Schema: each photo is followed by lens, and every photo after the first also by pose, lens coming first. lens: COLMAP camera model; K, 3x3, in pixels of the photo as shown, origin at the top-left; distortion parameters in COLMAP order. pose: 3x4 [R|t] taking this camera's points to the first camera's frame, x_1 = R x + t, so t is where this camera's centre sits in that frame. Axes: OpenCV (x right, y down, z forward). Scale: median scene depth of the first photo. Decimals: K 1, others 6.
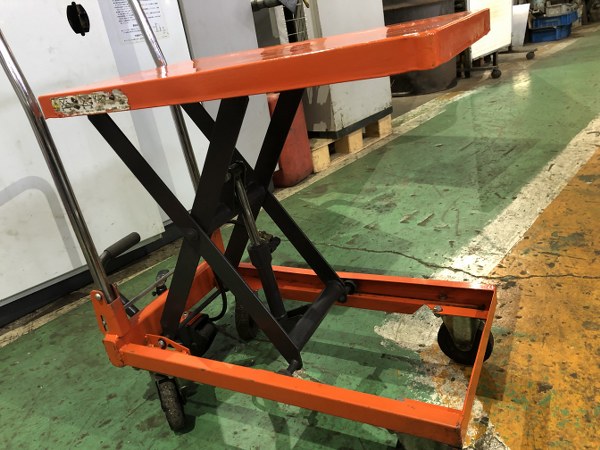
lens RADIAL K [[493.5, 0, 297.2], [0, 493.5, 220.3], [0, 0, 1]] dist [0.048880, -0.057984]
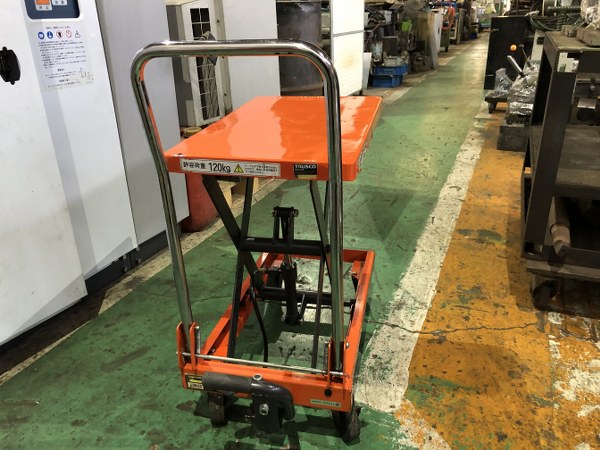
lens RADIAL K [[493.5, 0, 302.2], [0, 493.5, 221.0], [0, 0, 1]] dist [0.048880, -0.057984]
pose [[0.938521, 0.003826, 0.345201, -0.225349], [0.002672, 0.999828, -0.018347, -0.100547], [-0.345211, 0.018141, 0.938350, 0.006213]]
